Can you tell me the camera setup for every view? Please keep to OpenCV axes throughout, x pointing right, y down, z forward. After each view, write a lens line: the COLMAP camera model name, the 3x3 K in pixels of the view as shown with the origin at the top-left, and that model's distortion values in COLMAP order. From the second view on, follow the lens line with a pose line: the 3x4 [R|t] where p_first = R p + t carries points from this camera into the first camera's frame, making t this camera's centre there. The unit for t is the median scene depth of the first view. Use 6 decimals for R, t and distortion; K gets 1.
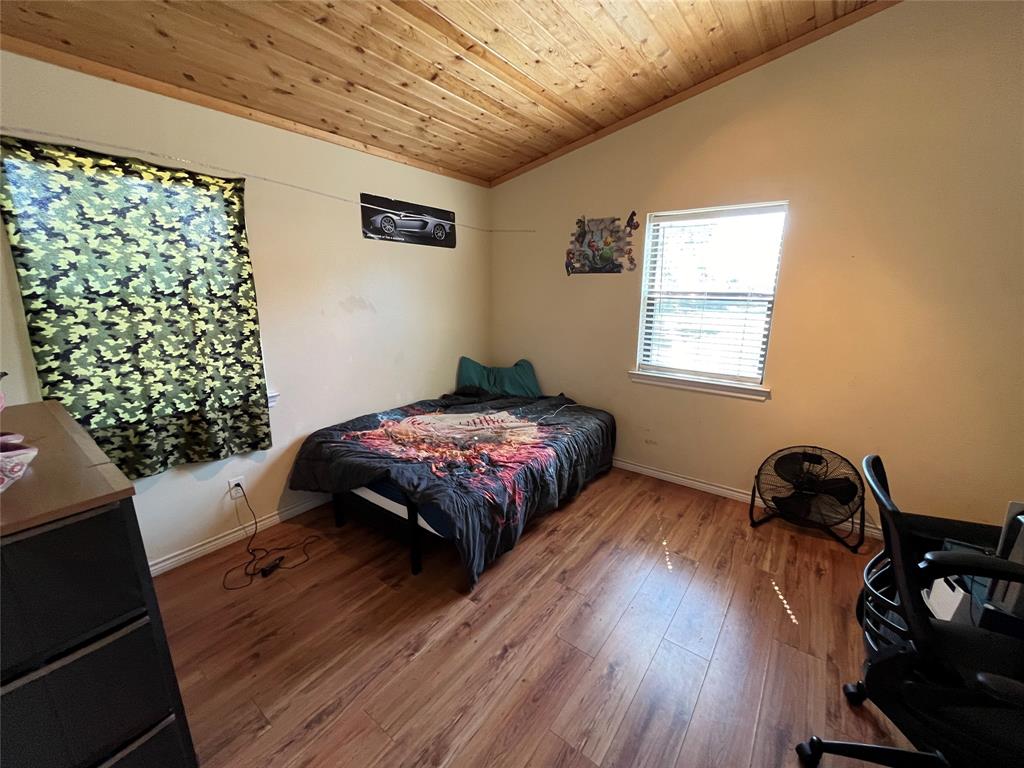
lens RADIAL K [[412.9, 0, 512.3], [0, 412.9, 382.6], [0, 0, 1]] dist [-0.008377, 0.000993]
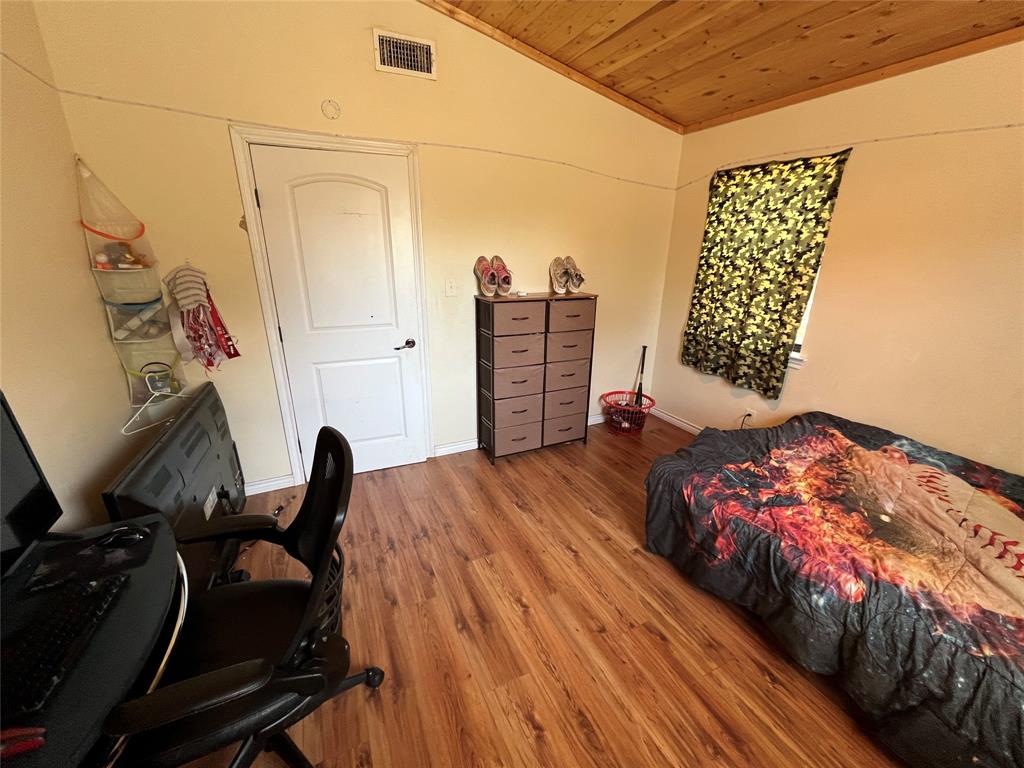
lens RADIAL K [[412.9, 0, 515.0], [0, 412.9, 385.5], [0, 0, 1]] dist [-0.008377, 0.000993]
pose [[-0.456243, 0.270944, -0.847603, 0.767722], [-0.221856, 0.887805, 0.403214, -0.196832], [0.861755, 0.372009, -0.344945, 0.855762]]
